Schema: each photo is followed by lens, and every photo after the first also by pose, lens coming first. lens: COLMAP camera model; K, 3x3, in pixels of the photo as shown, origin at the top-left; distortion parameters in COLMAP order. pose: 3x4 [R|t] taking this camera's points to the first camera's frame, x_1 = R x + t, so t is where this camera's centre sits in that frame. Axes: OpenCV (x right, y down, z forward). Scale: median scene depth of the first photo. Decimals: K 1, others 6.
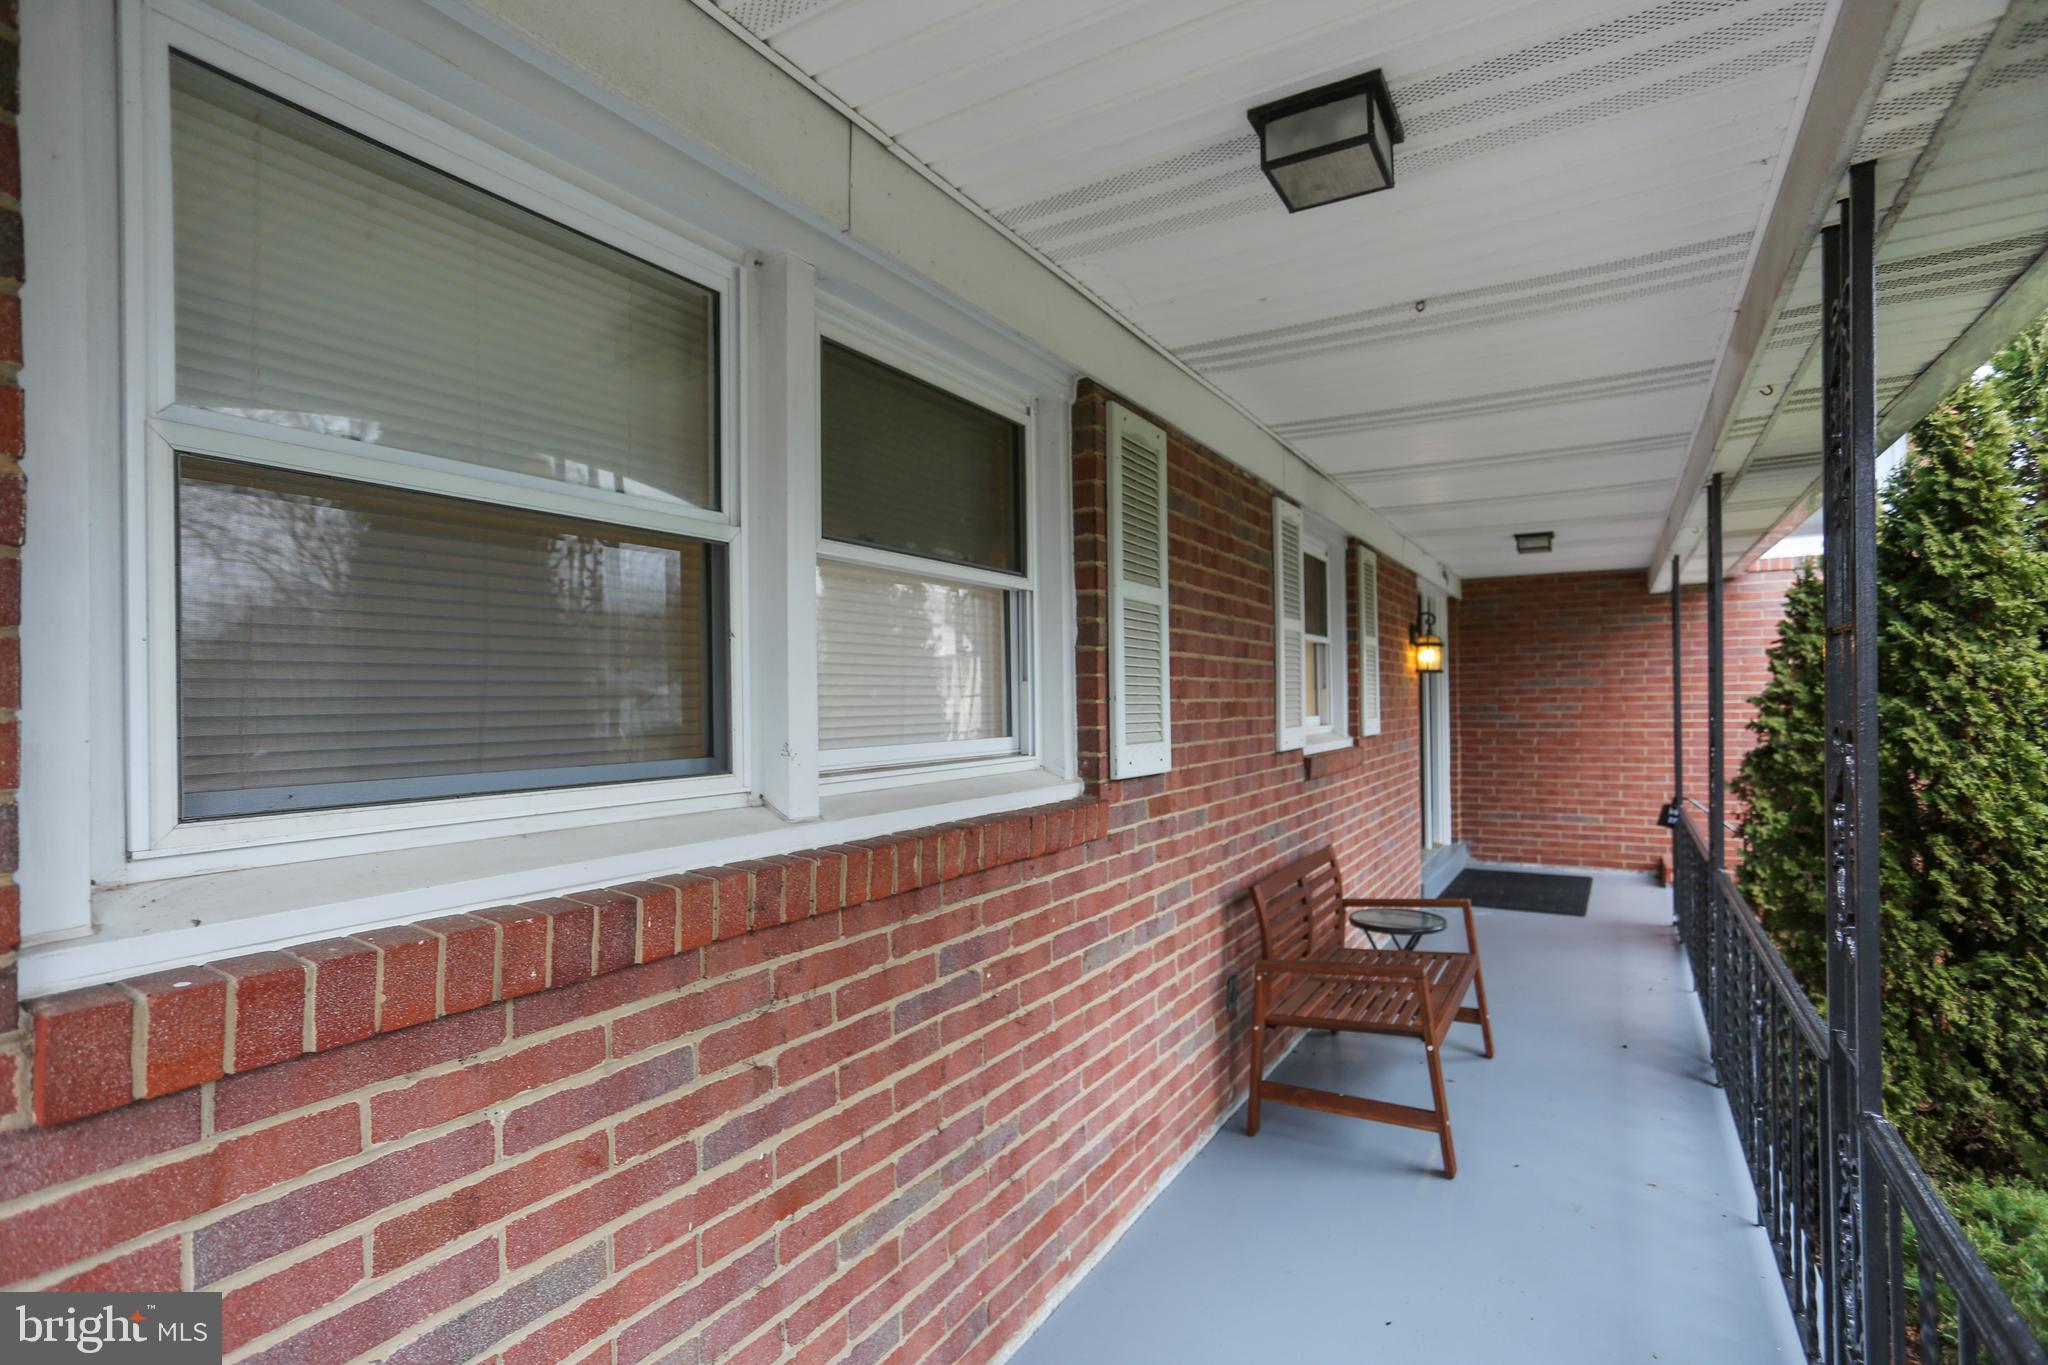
lens RADIAL K [[998.3, 0, 1008.8], [0, 998.3, 689.8], [0, 0, 1]] dist [-0.044900, 0.031496]
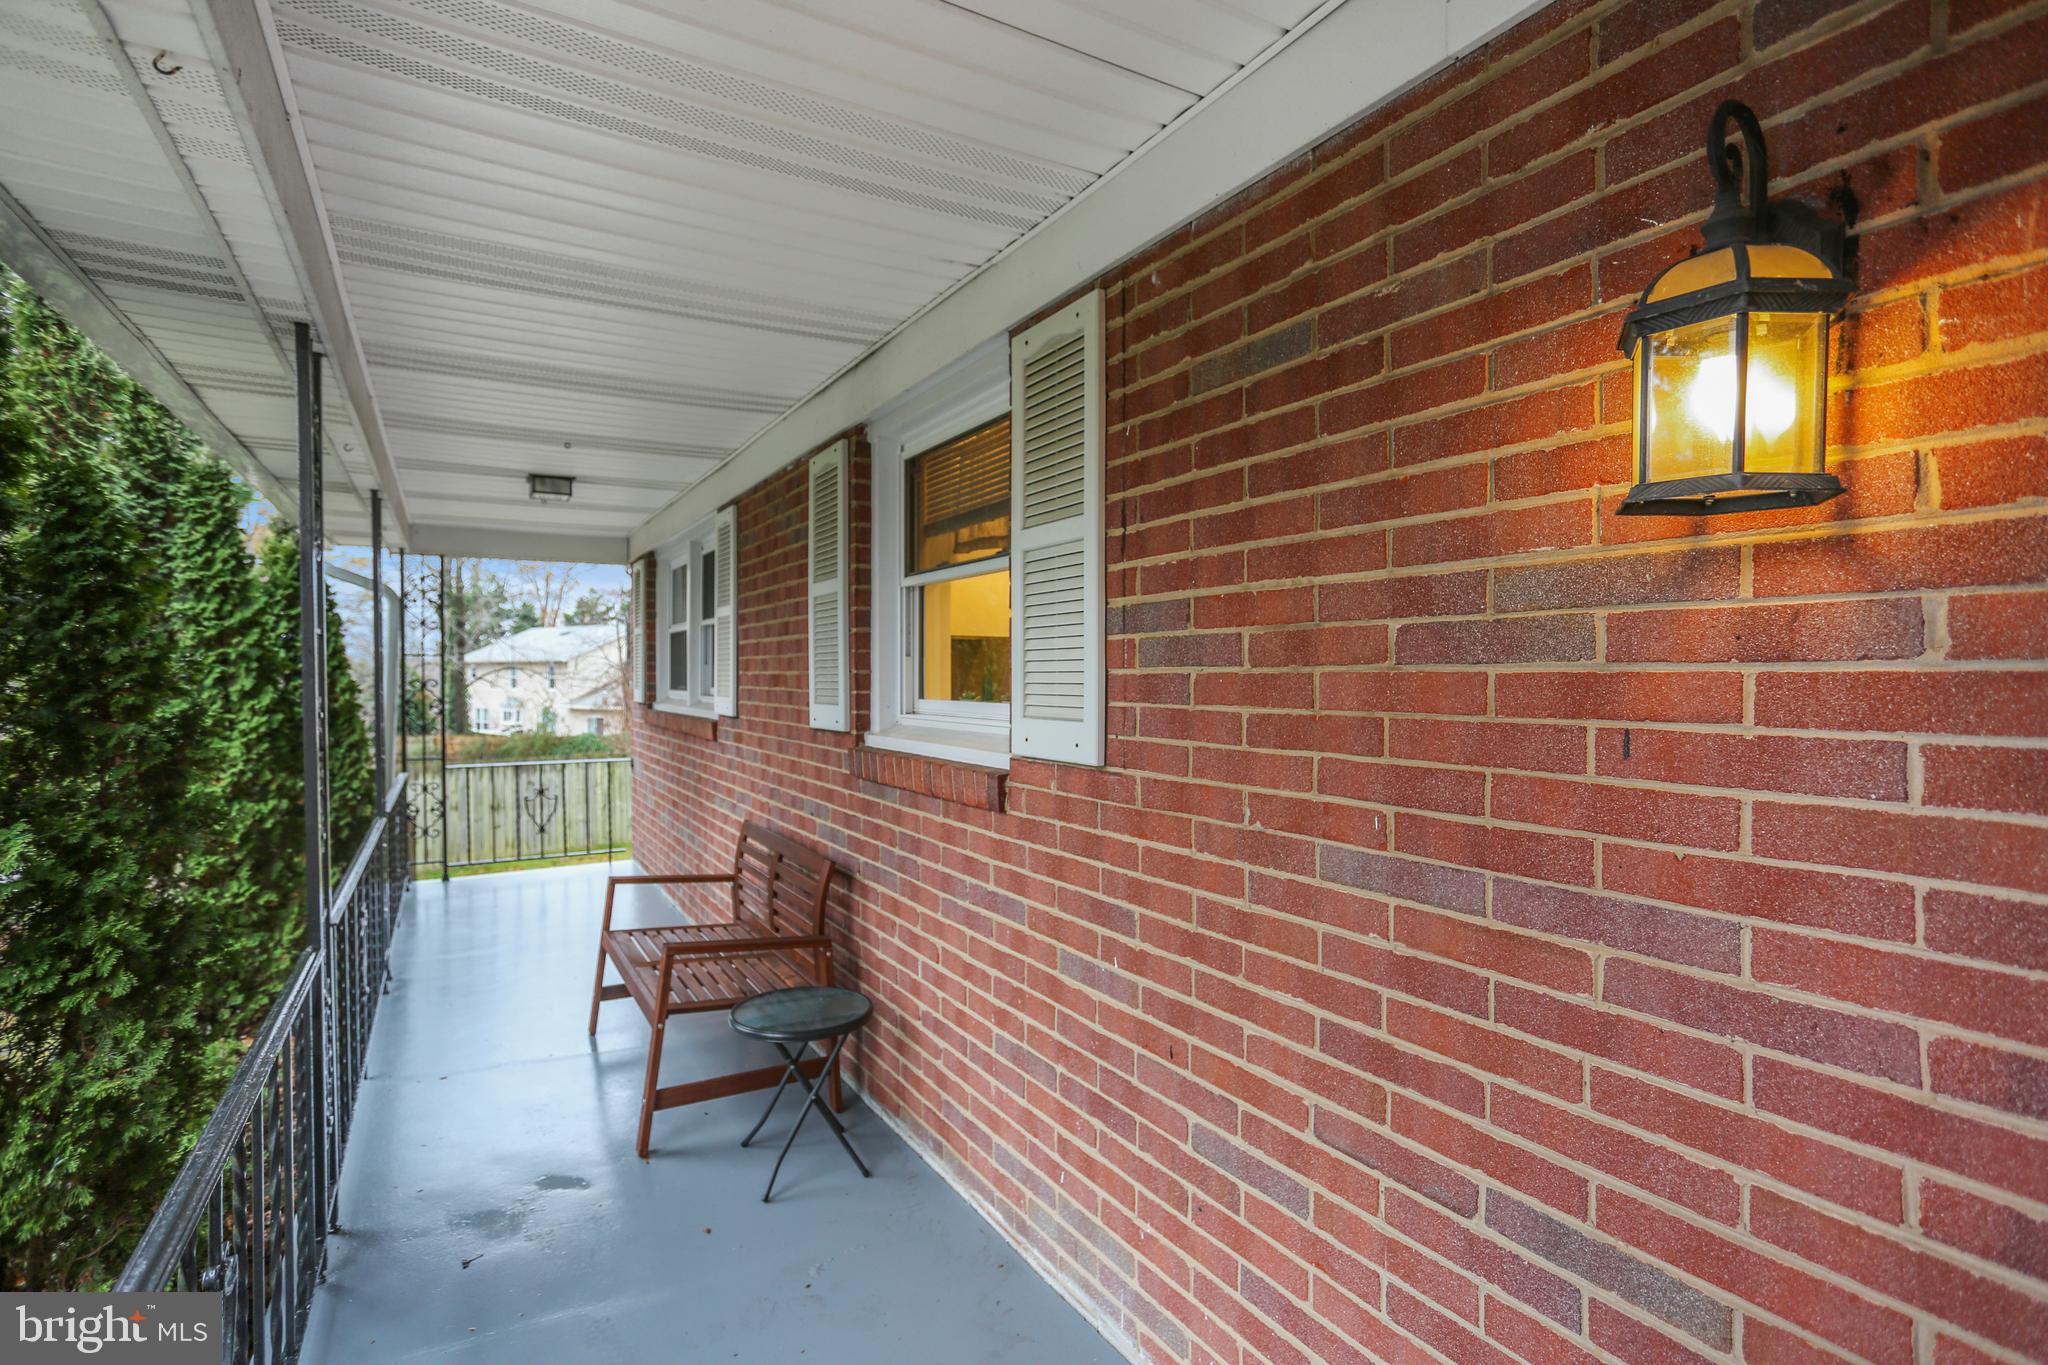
lens RADIAL K [[998.3, 0, 1008.8], [0, 998.3, 689.8], [0, 0, 1]] dist [-0.044900, 0.031496]
pose [[-0.483228, 0.021971, -0.875219, 0.509400], [0.012167, 0.999757, 0.018380, 0.005418], [0.875410, -0.001768, -0.483378, 0.815367]]
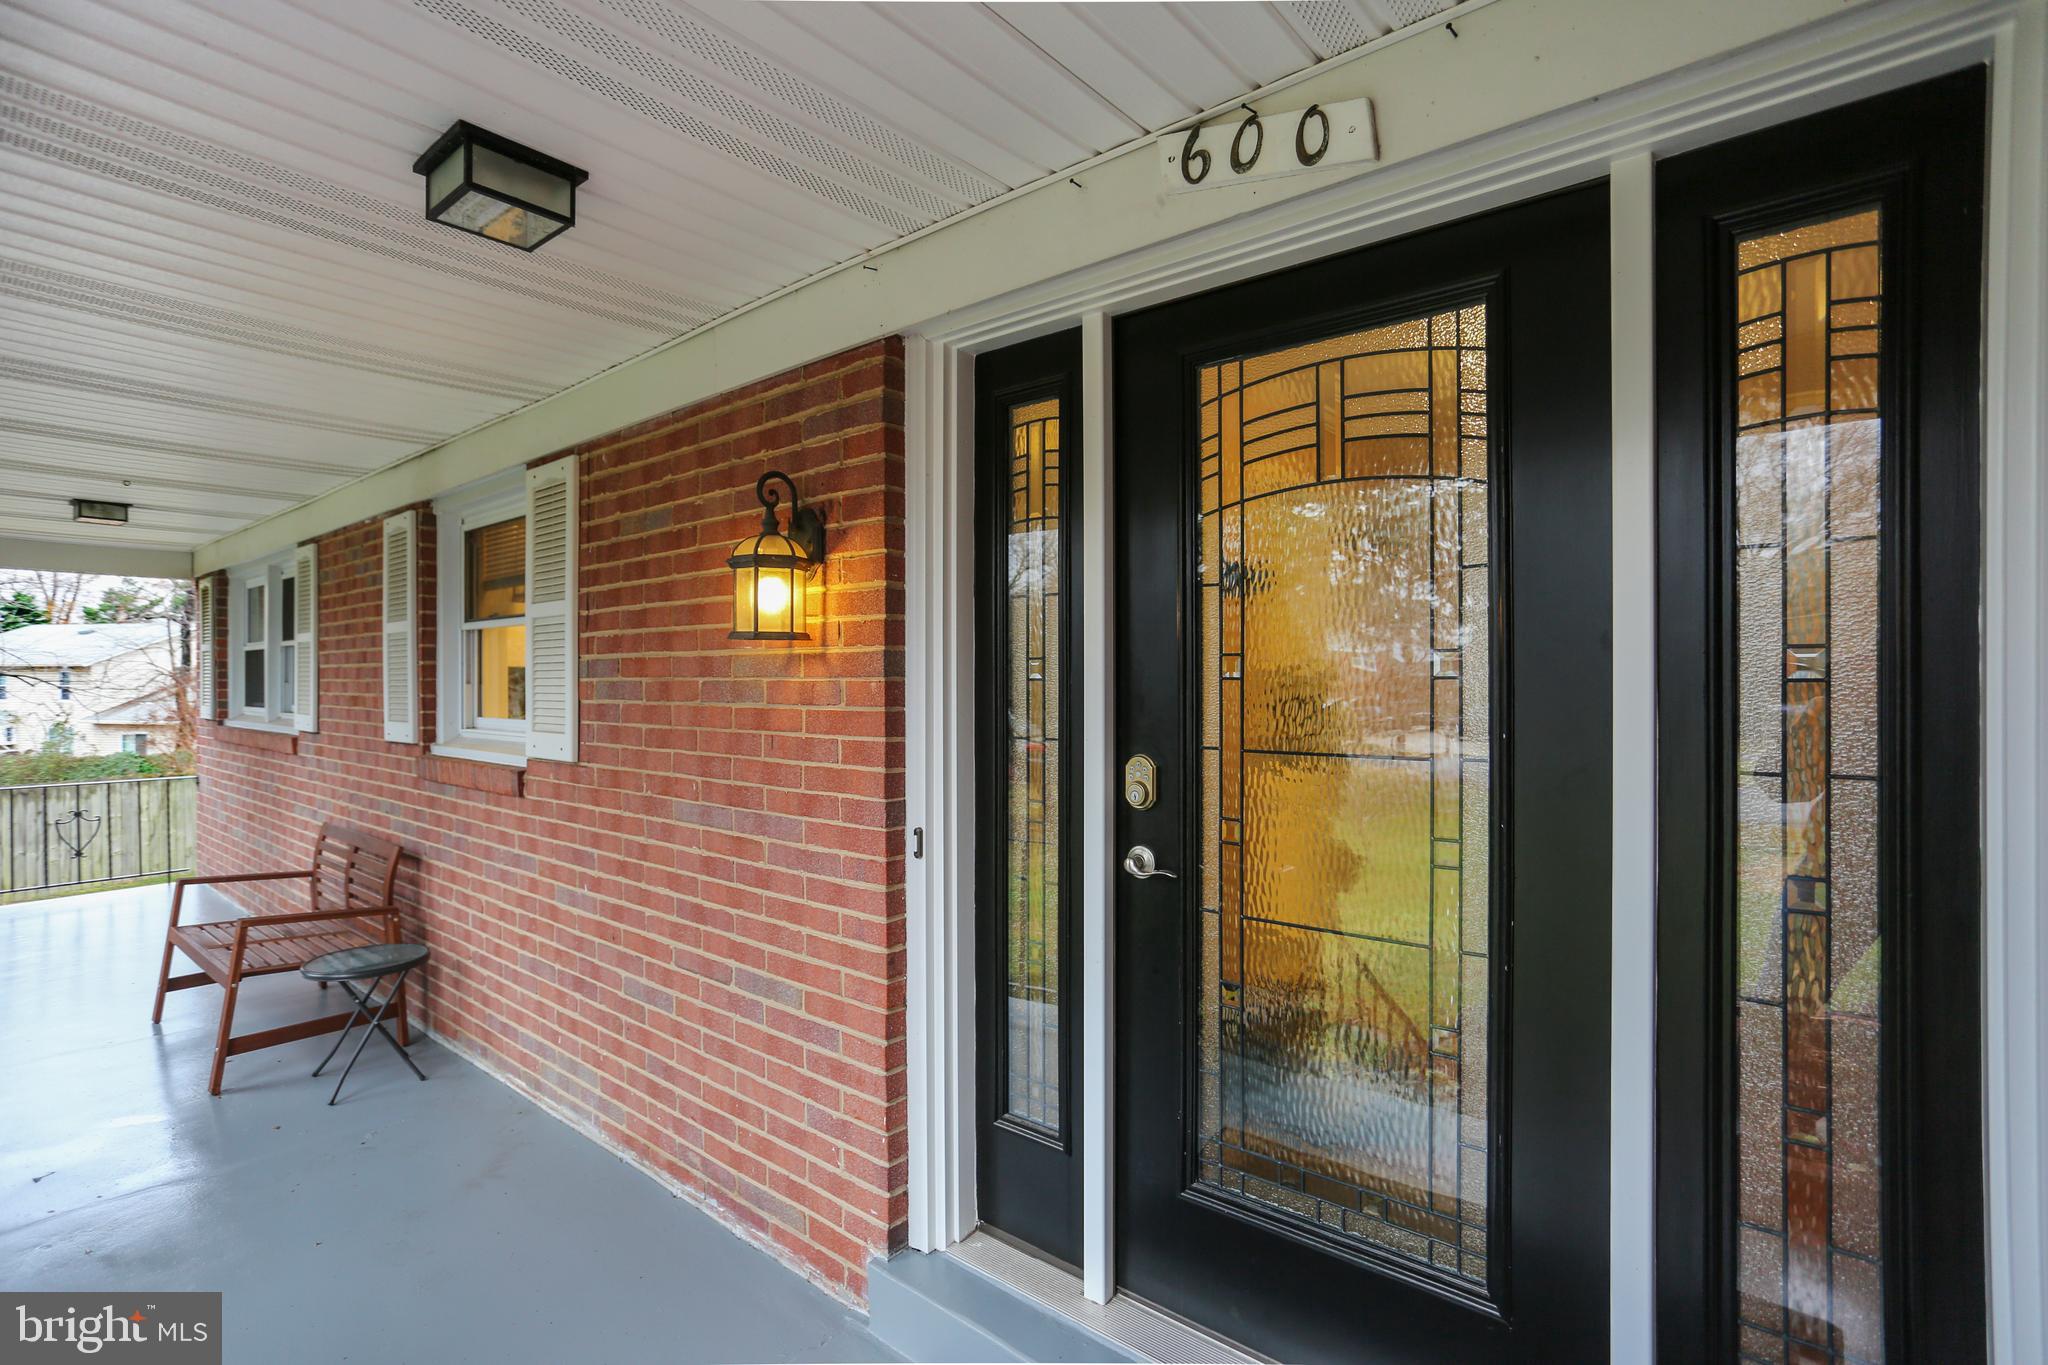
lens RADIAL K [[987.2, 0, 1005.1], [0, 987.2, 690.2], [0, 0, 1]] dist [-0.045631, 0.042329]
pose [[-0.169492, 0.016772, -0.985389, 0.635431], [0.009829, 0.999834, 0.015327, -0.003394], [0.985483, -0.007088, -0.169629, 0.953338]]
